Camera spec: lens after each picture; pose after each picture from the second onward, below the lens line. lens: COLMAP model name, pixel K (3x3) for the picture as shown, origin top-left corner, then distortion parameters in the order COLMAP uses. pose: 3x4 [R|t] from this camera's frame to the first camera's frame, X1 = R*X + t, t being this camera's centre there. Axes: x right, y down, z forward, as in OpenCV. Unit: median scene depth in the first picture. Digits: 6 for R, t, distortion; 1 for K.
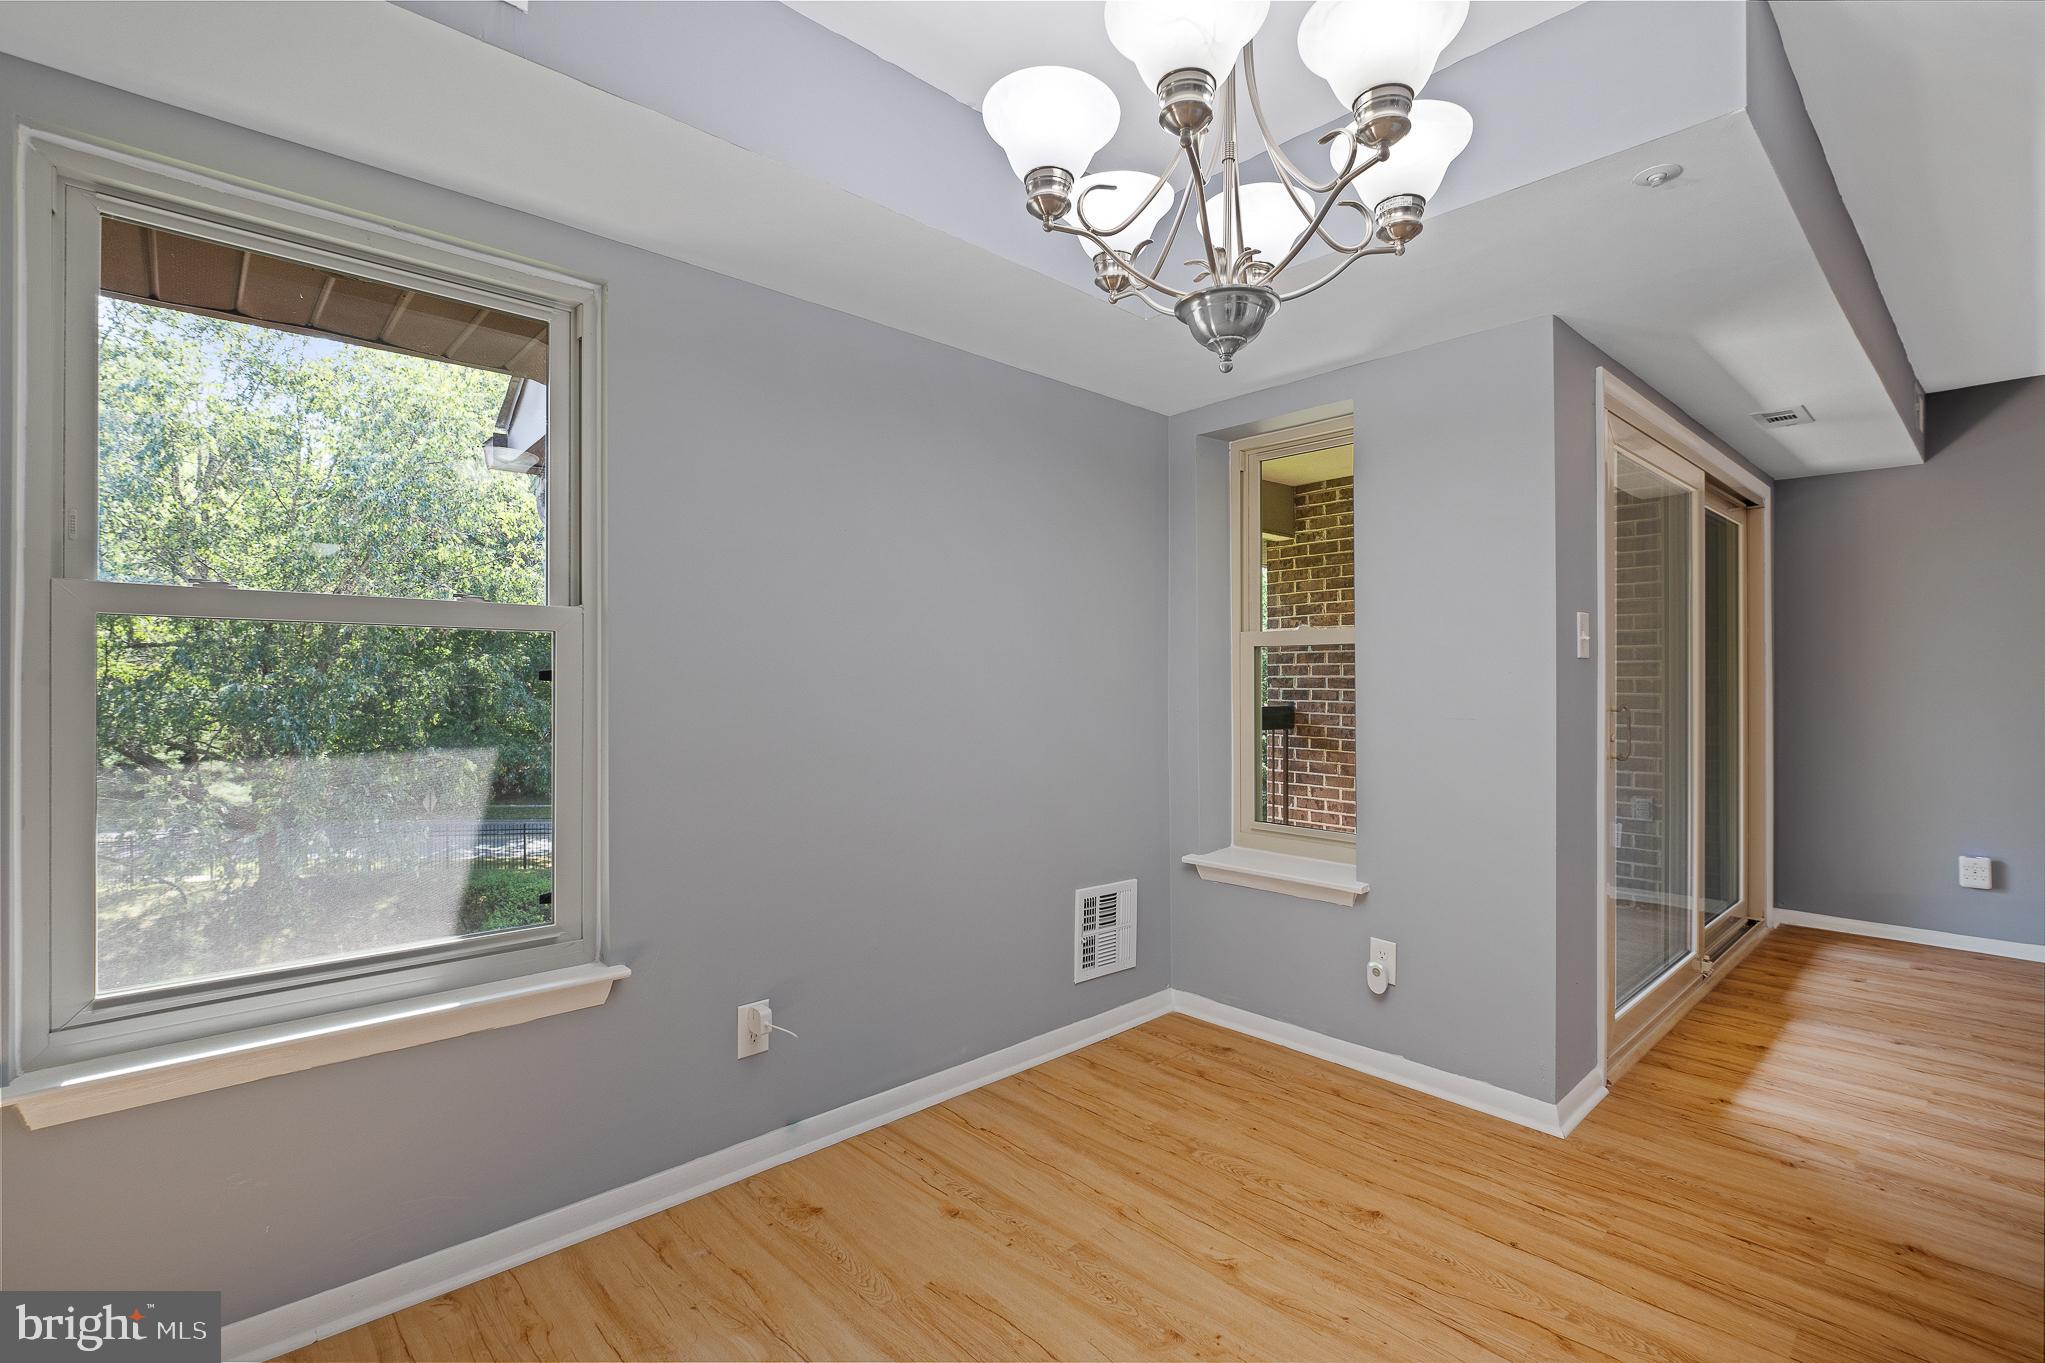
lens RADIAL K [[935.9, 0, 1019.5], [0, 935.9, 668.0], [0, 0, 1]] dist [-0.013938, 0.001216]
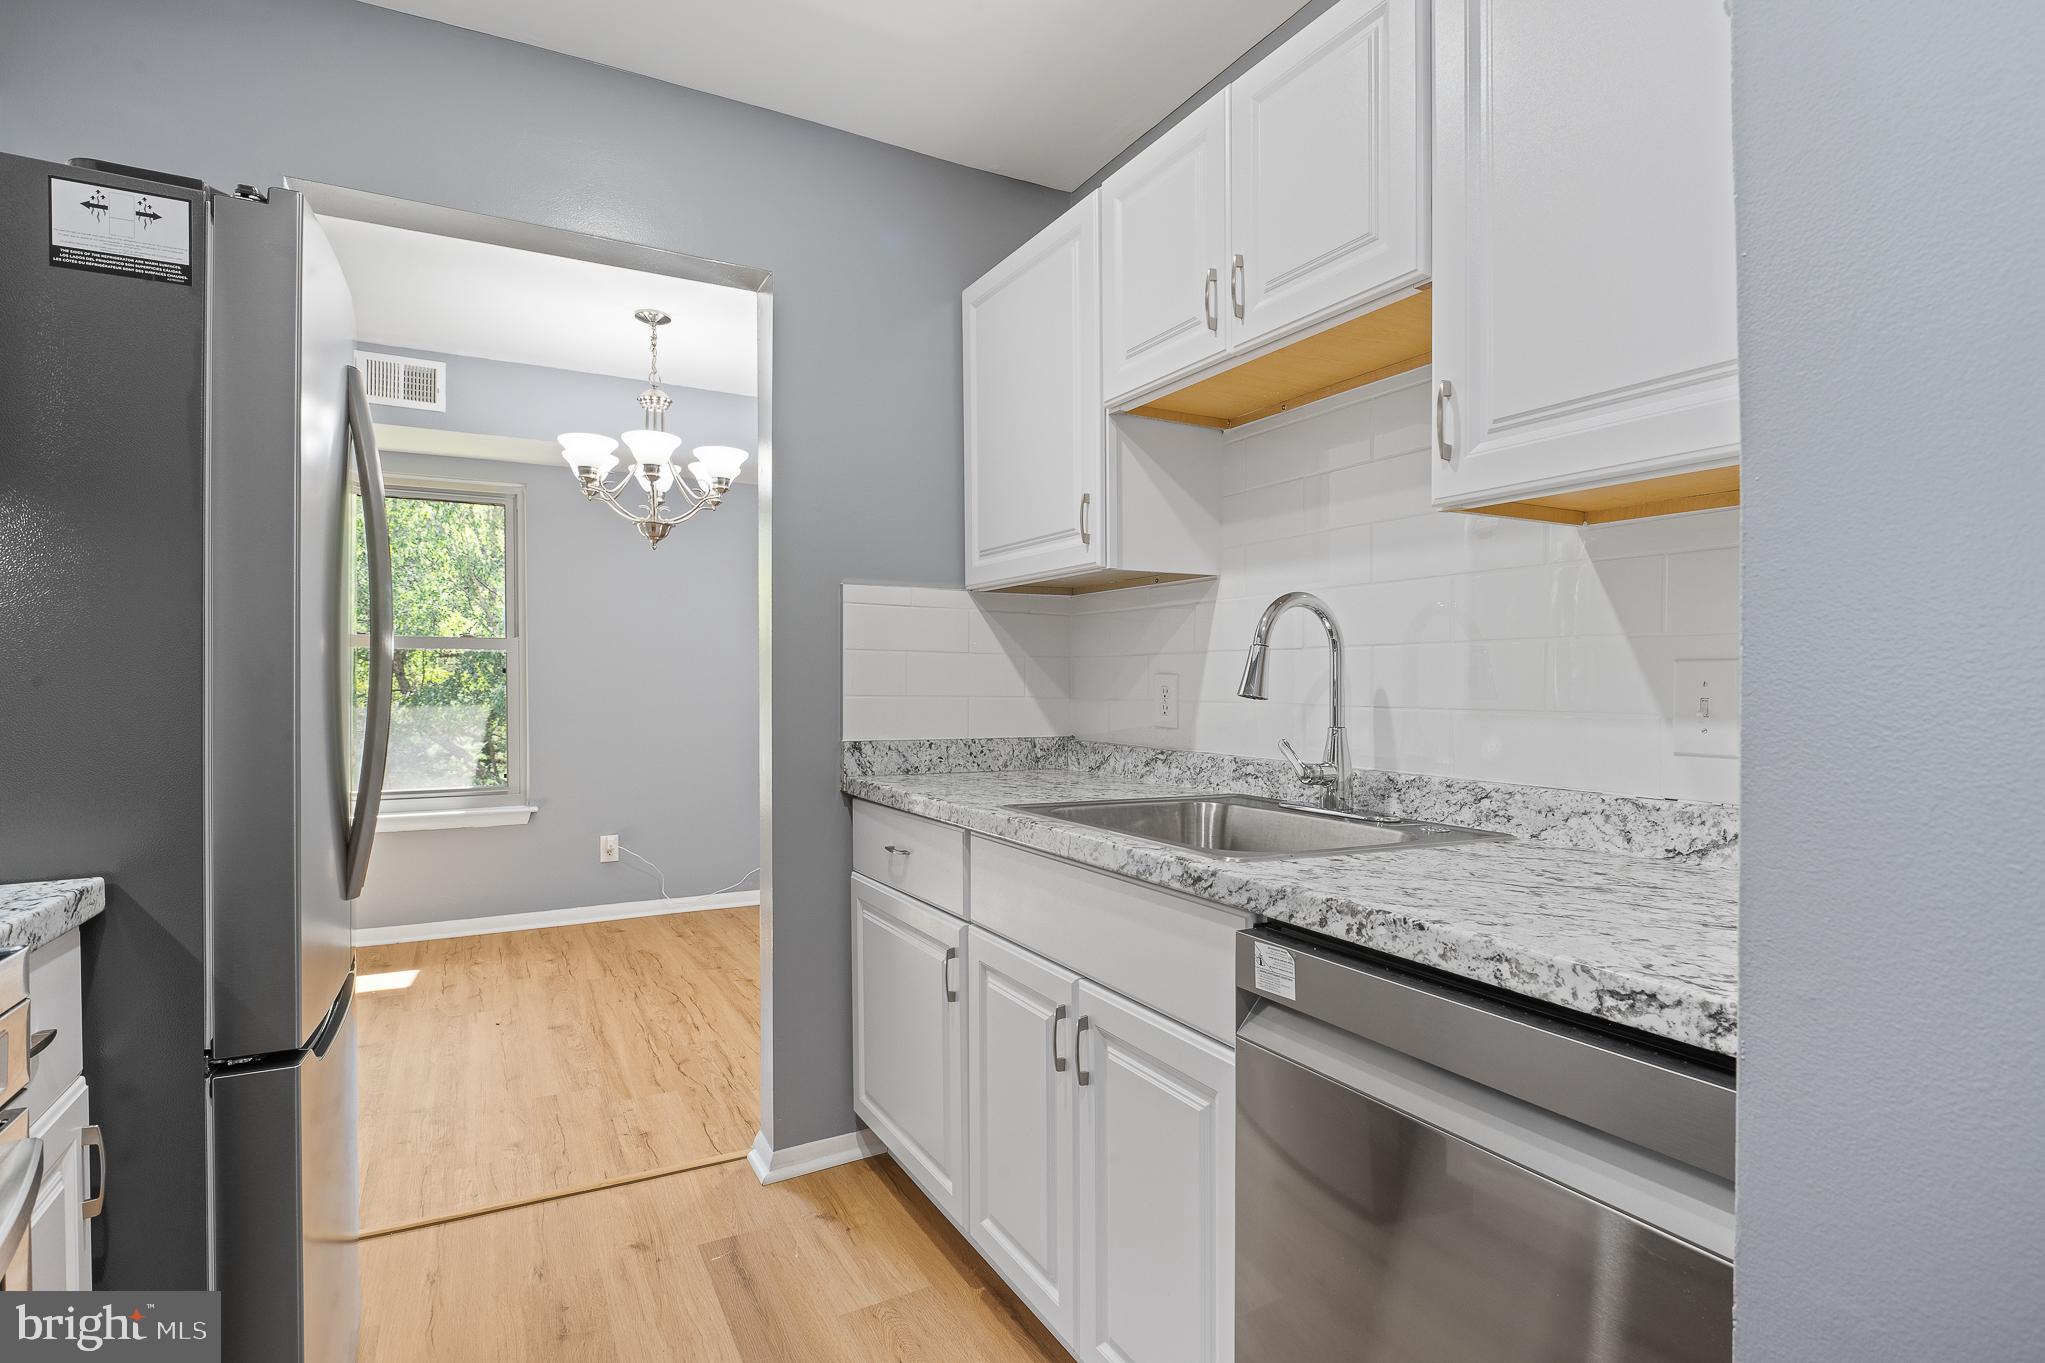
lens RADIAL K [[993.2, 0, 1029.7], [0, 993.2, 692.6], [0, 0, 1]] dist [-0.001092, -0.006030]
pose [[0.968736, -0.000939, -0.248091, 1.001593], [0.006351, 0.999759, 0.021015, 0.014123], [0.248011, -0.021934, 0.968509, -0.741243]]
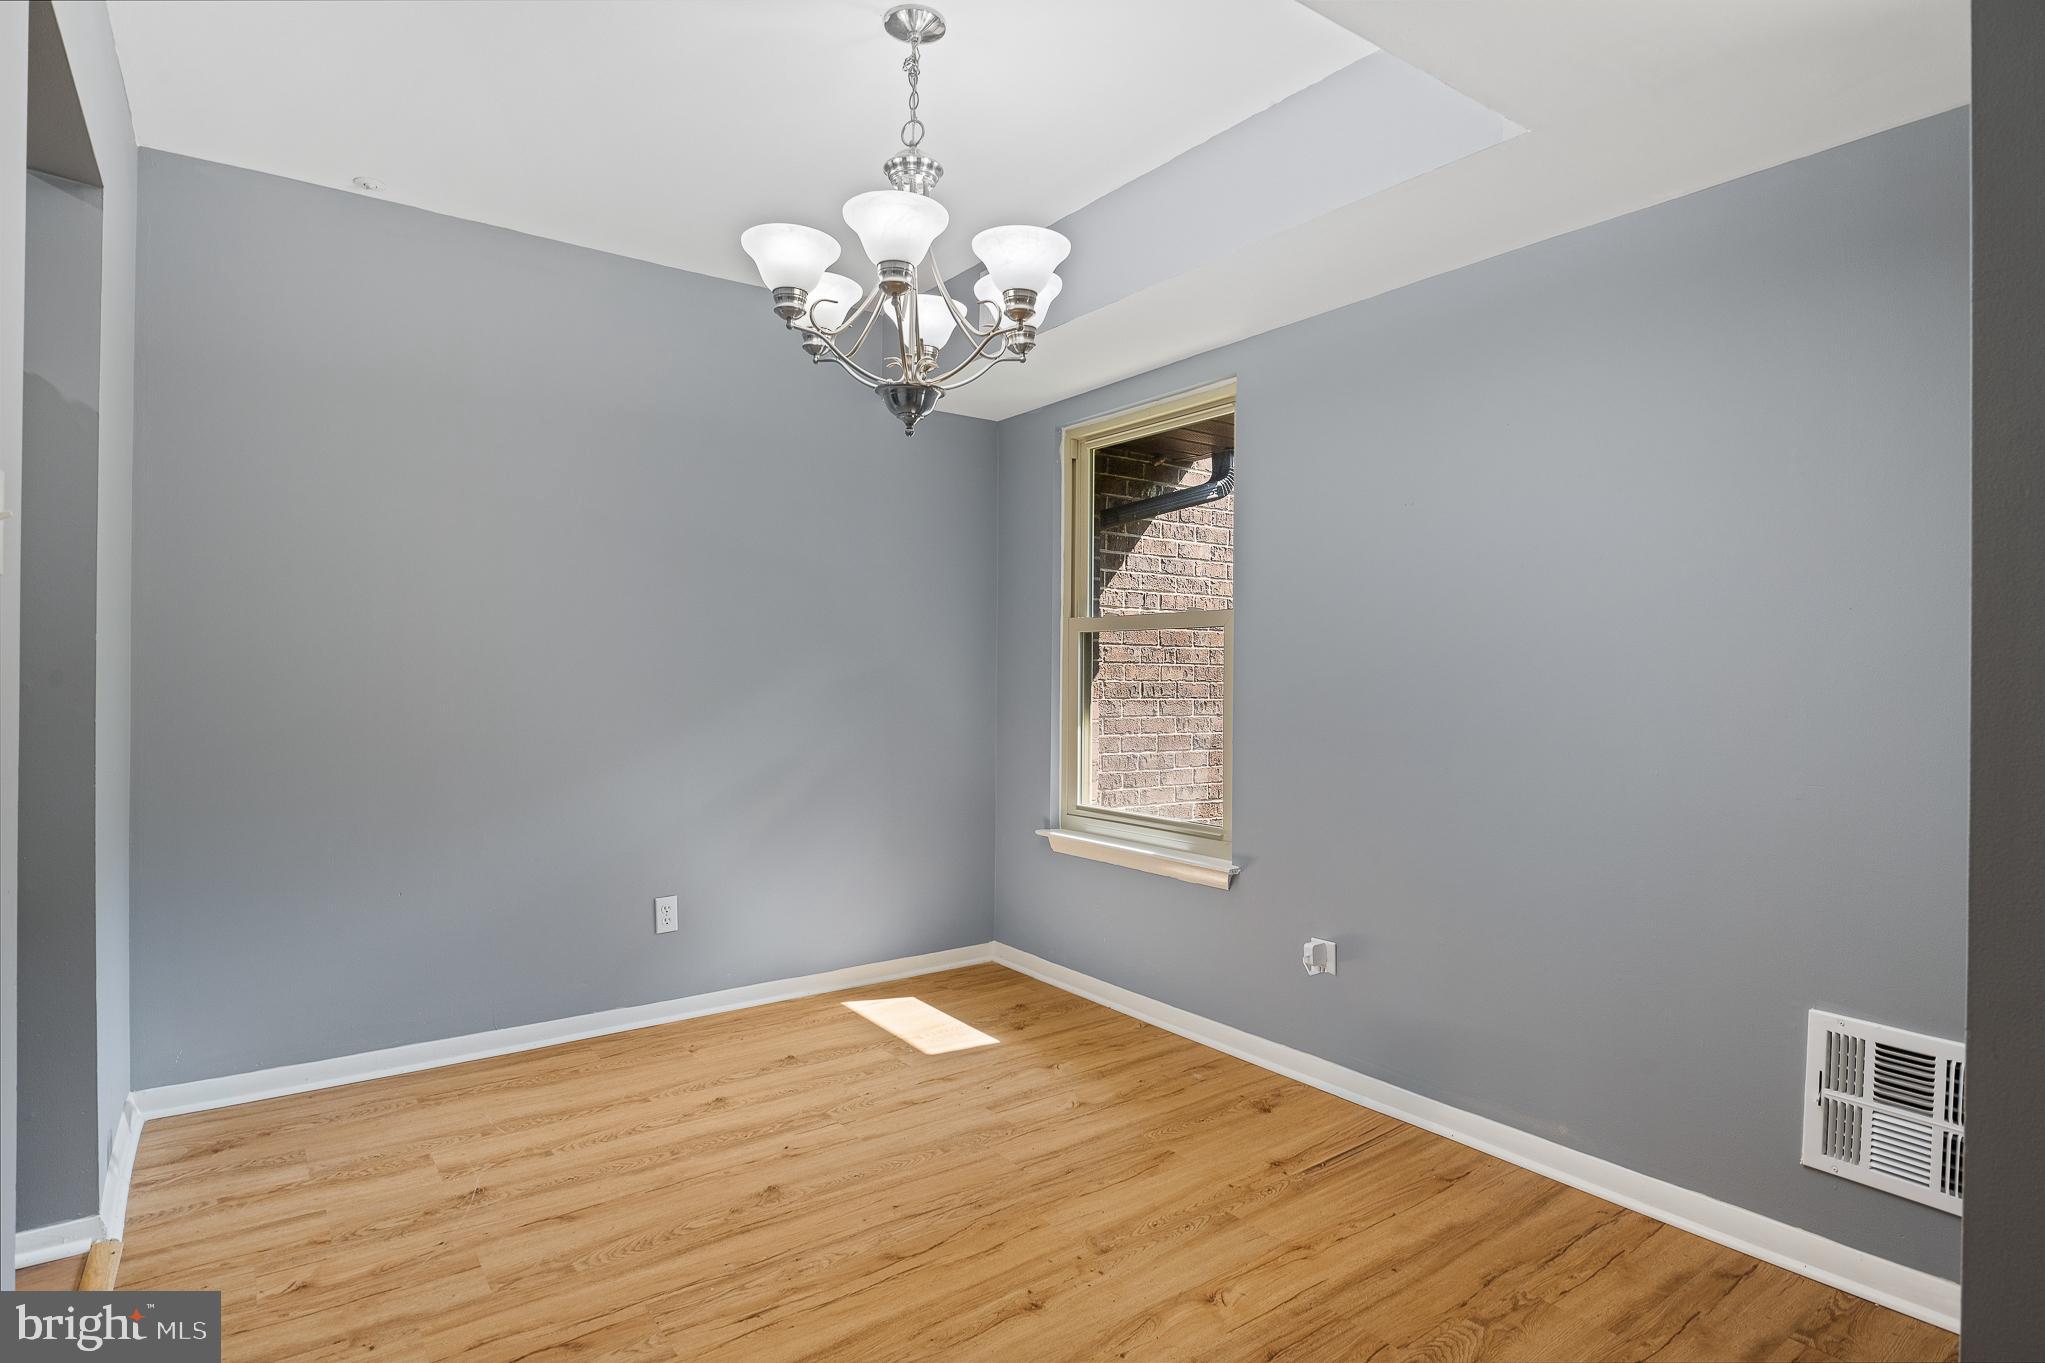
lens RADIAL K [[1077.9, 0, 1022.5], [0, 1077.9, 681.5], [0, 0, 1]] dist [-0.004915, -0.001174]
pose [[-0.120286, 0.000907, -0.992739, 0.974941], [0.001808, 0.999998, 0.000694, 0.035727], [0.992738, -0.001712, -0.120287, 0.722303]]
